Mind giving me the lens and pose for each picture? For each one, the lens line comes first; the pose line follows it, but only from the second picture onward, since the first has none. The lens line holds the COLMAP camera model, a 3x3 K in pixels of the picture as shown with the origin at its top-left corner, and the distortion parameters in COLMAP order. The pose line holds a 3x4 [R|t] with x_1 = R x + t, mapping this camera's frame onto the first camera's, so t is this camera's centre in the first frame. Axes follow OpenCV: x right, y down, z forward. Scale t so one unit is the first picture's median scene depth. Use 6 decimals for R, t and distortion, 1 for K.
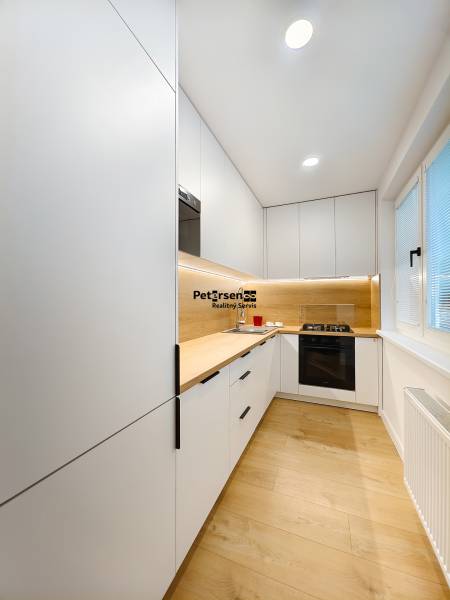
lens RADIAL K [[246.6, 0, 225.0], [0, 246.6, 300.0], [0, 0, 1]] dist [0.000648, 0.000008]
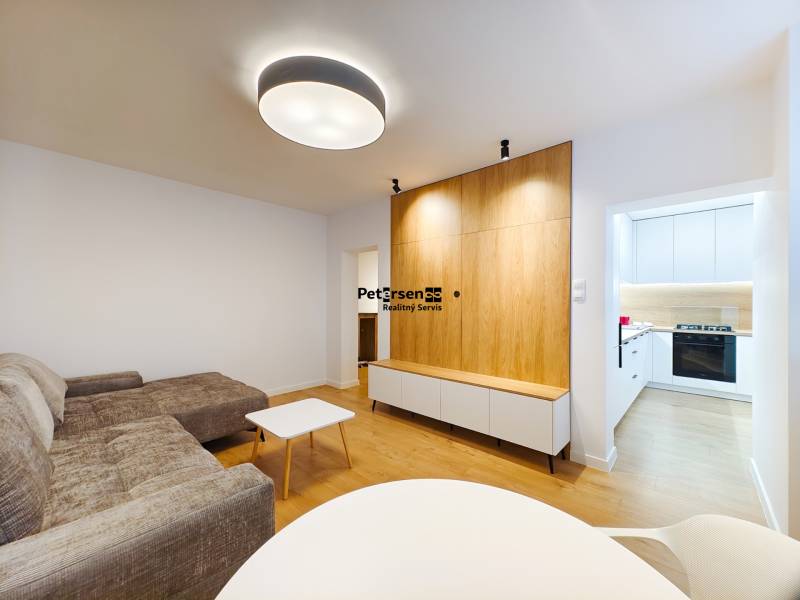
lens RADIAL K [[328.8, 0, 386.0], [0, 328.8, 302.5], [0, 0, 1]] dist [0.000648, 0.000008]
pose [[0.928739, 0.006554, -0.370677, -0.458603], [-0.002170, 0.999923, 0.012242, -0.019547], [0.370728, -0.010565, 0.928681, -1.121531]]
